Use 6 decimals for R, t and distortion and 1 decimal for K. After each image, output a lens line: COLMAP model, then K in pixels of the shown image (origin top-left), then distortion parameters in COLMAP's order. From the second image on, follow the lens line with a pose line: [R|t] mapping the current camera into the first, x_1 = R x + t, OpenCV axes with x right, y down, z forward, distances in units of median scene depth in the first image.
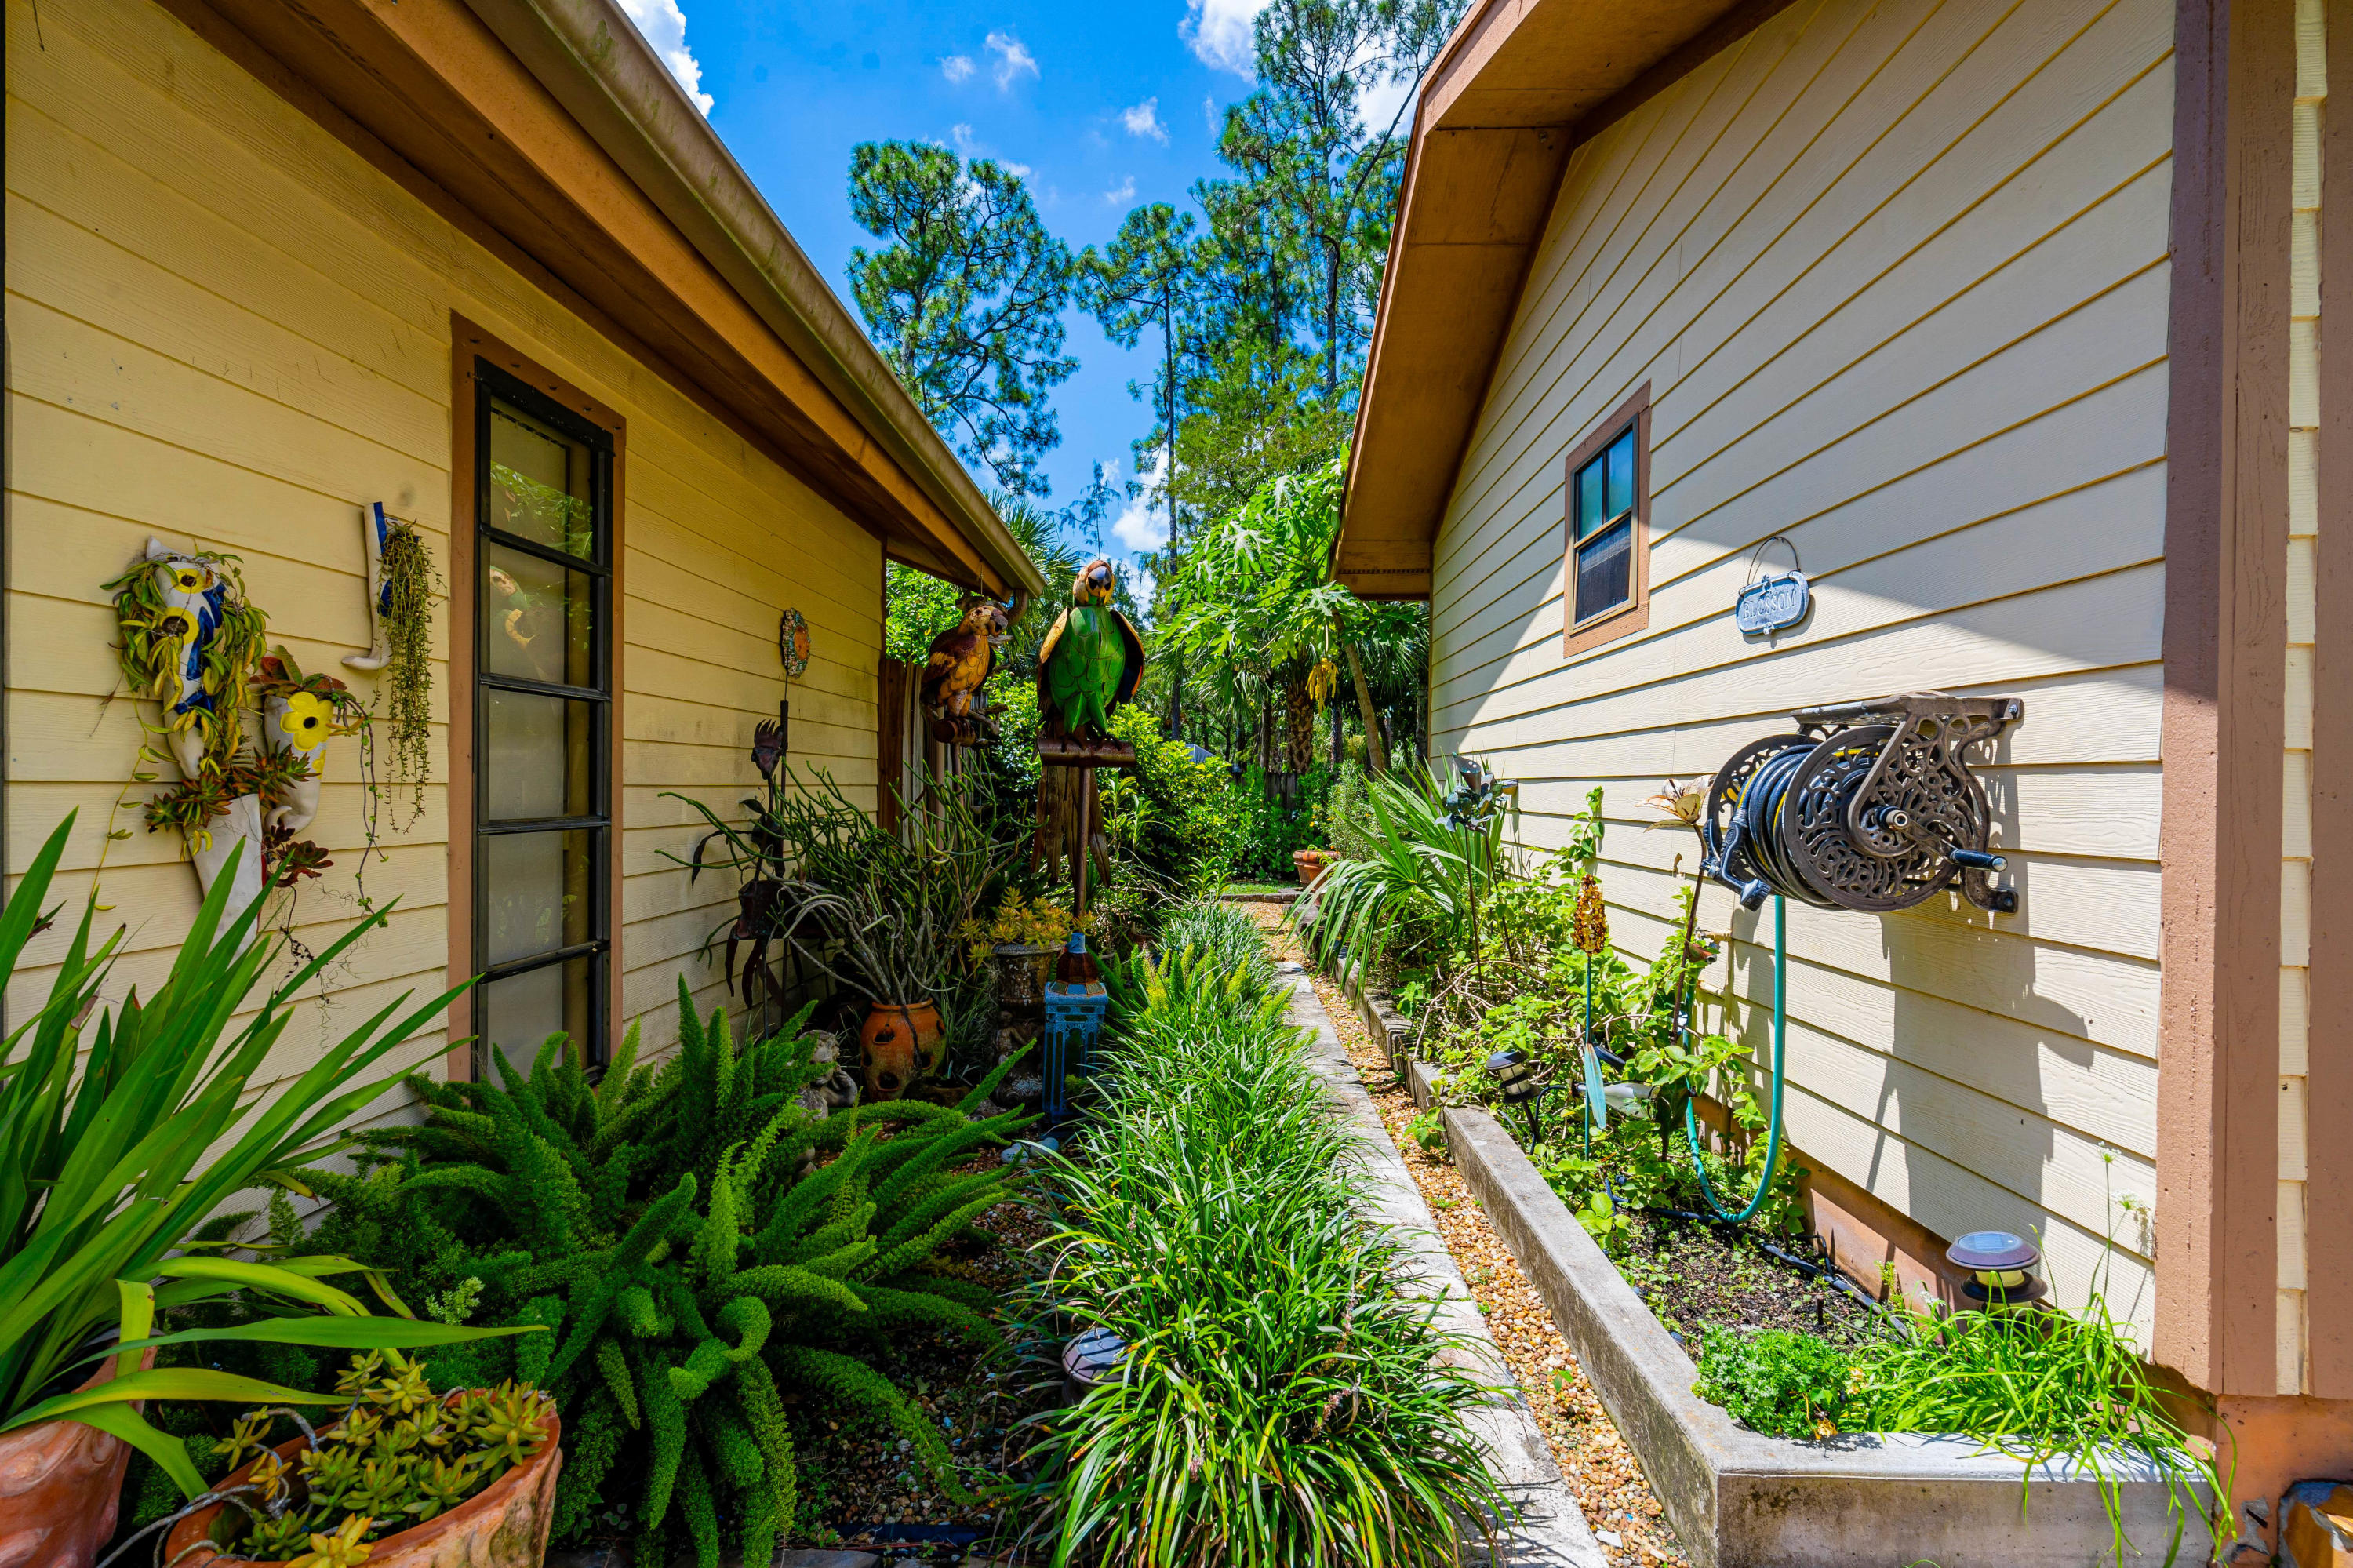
lens RADIAL K [[1079.4, 0, 1167.2], [0, 1079.4, 794.9], [0, 0, 1]] dist [-0.006399, 0.000150]
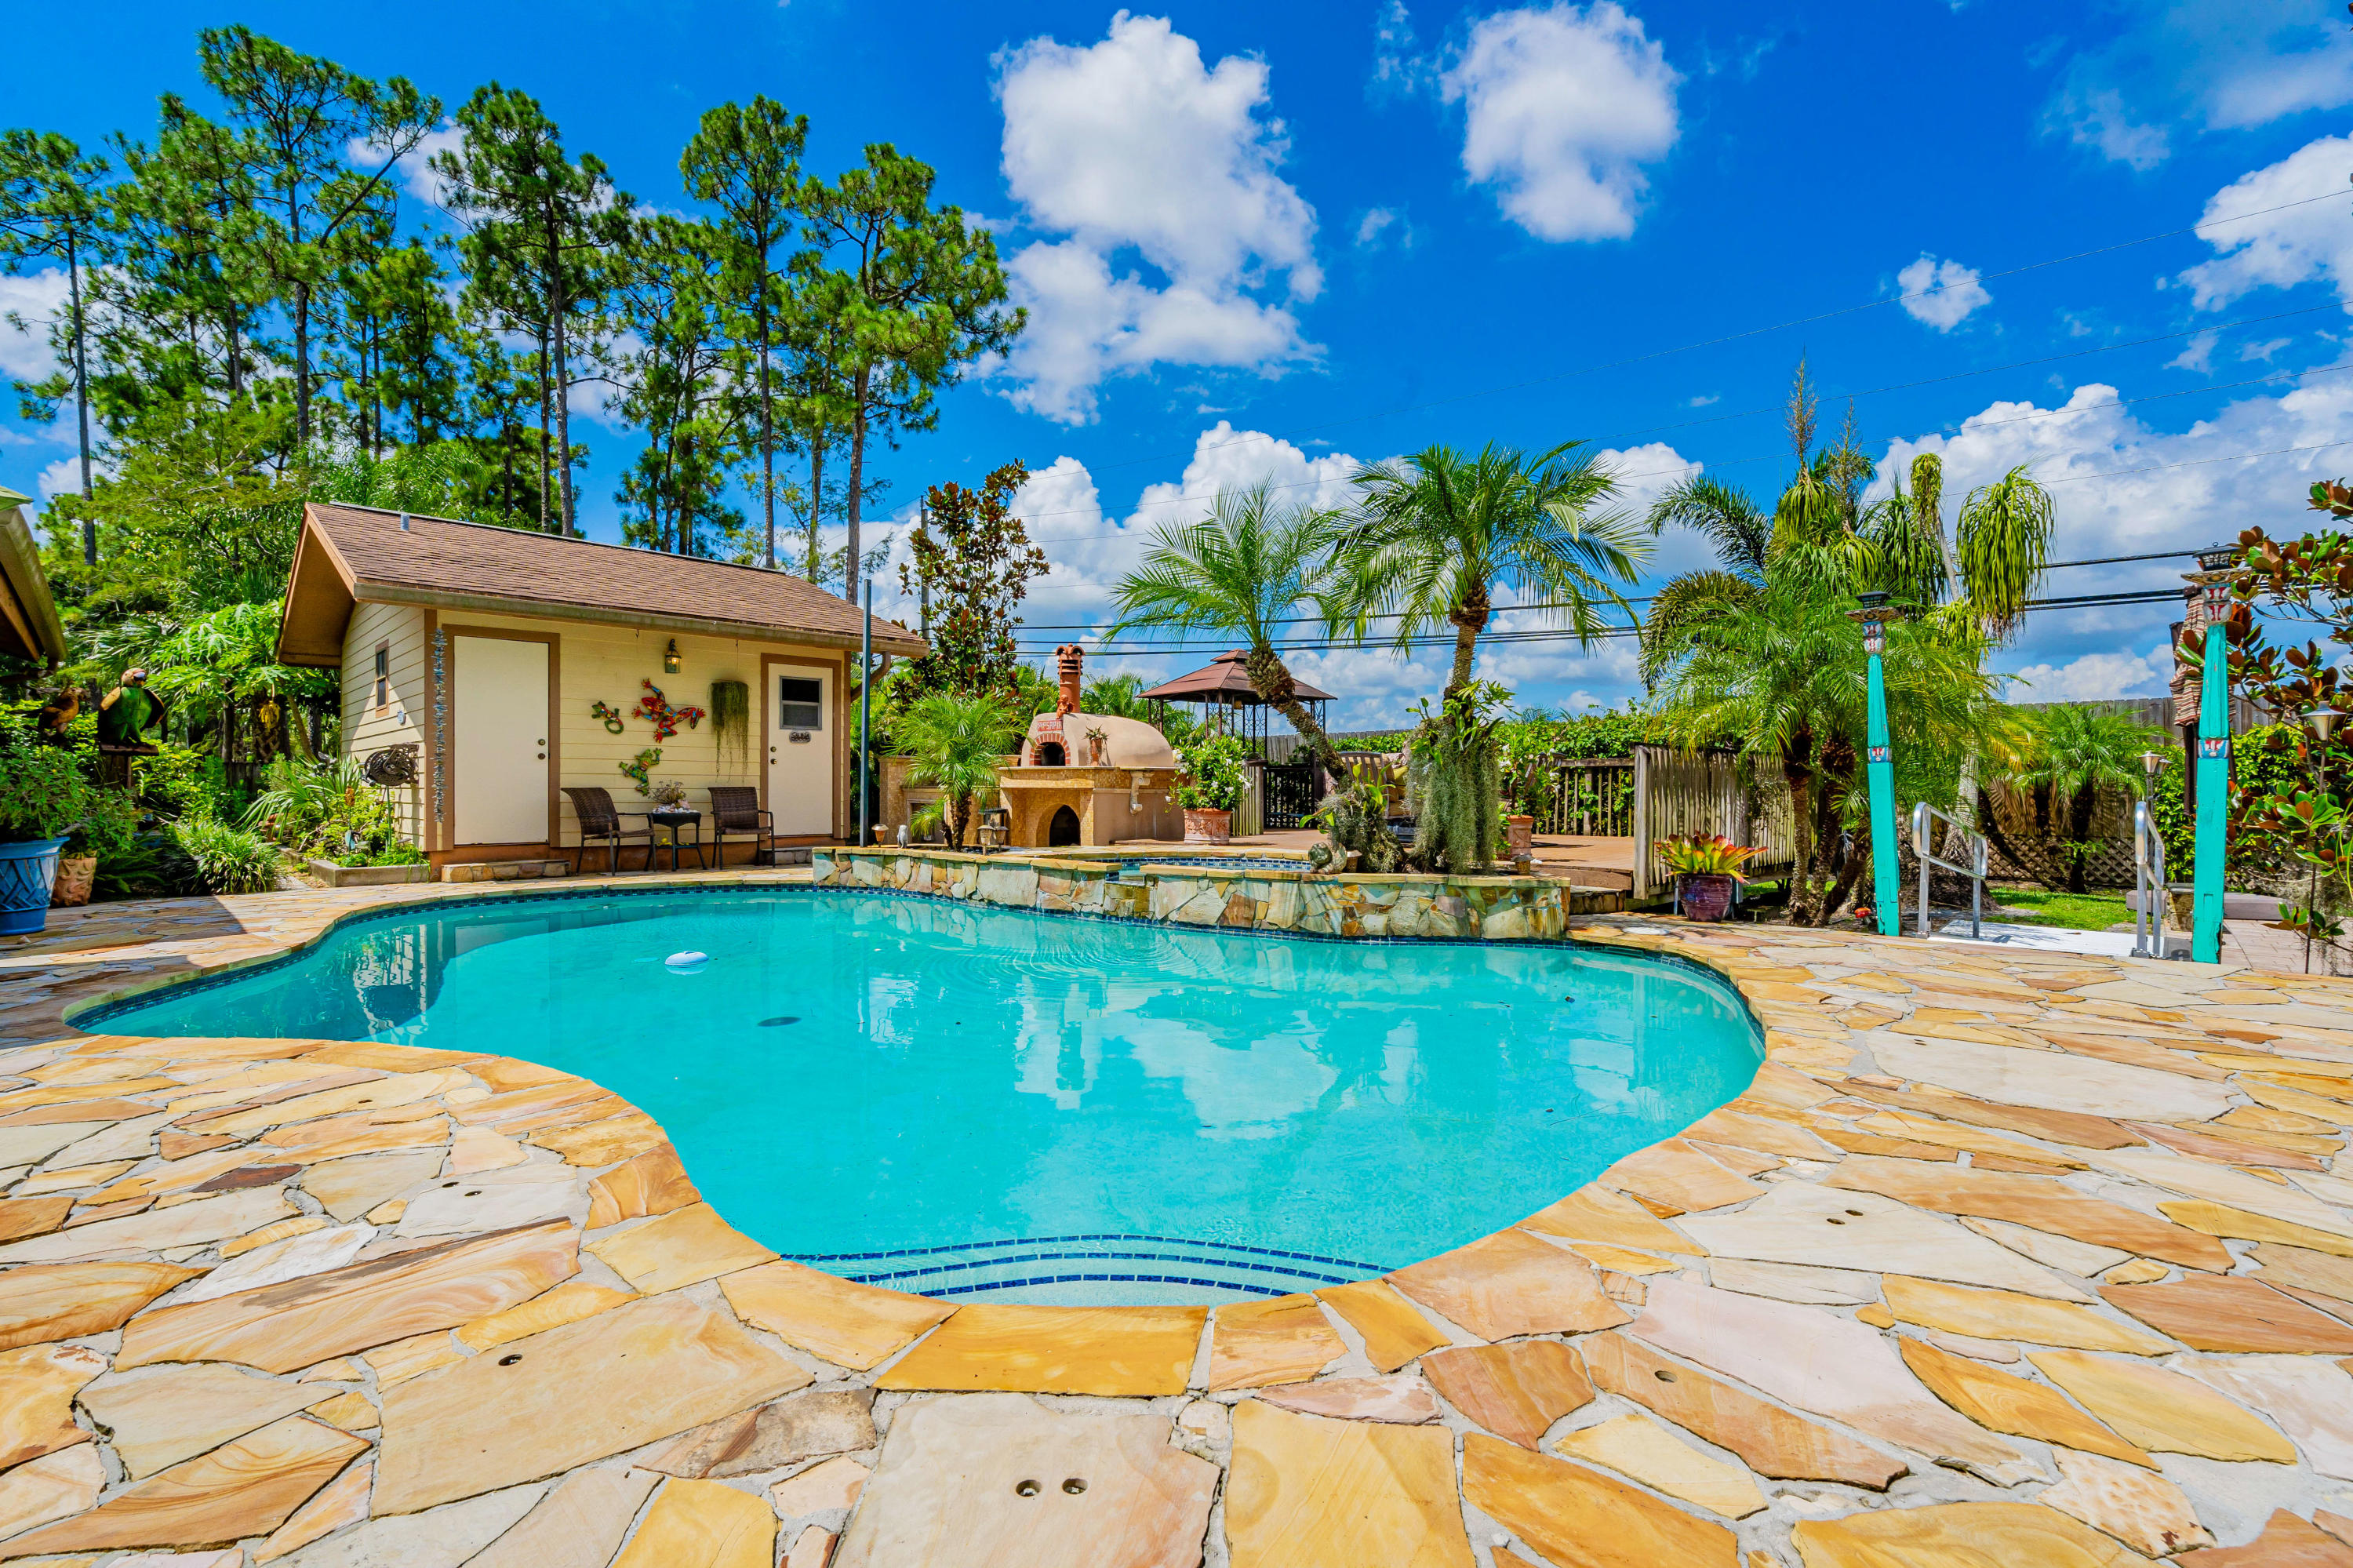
lens RADIAL K [[1052.6, 0, 1176.5], [0, 1052.6, 784.0], [0, 0, 1]] dist [-0.002063, 0.001670]
pose [[0.677179, -0.013281, 0.735699, -0.141974], [0.015520, 0.999872, 0.003764, 0.040318], [-0.735655, 0.008869, 0.677298, -1.436181]]
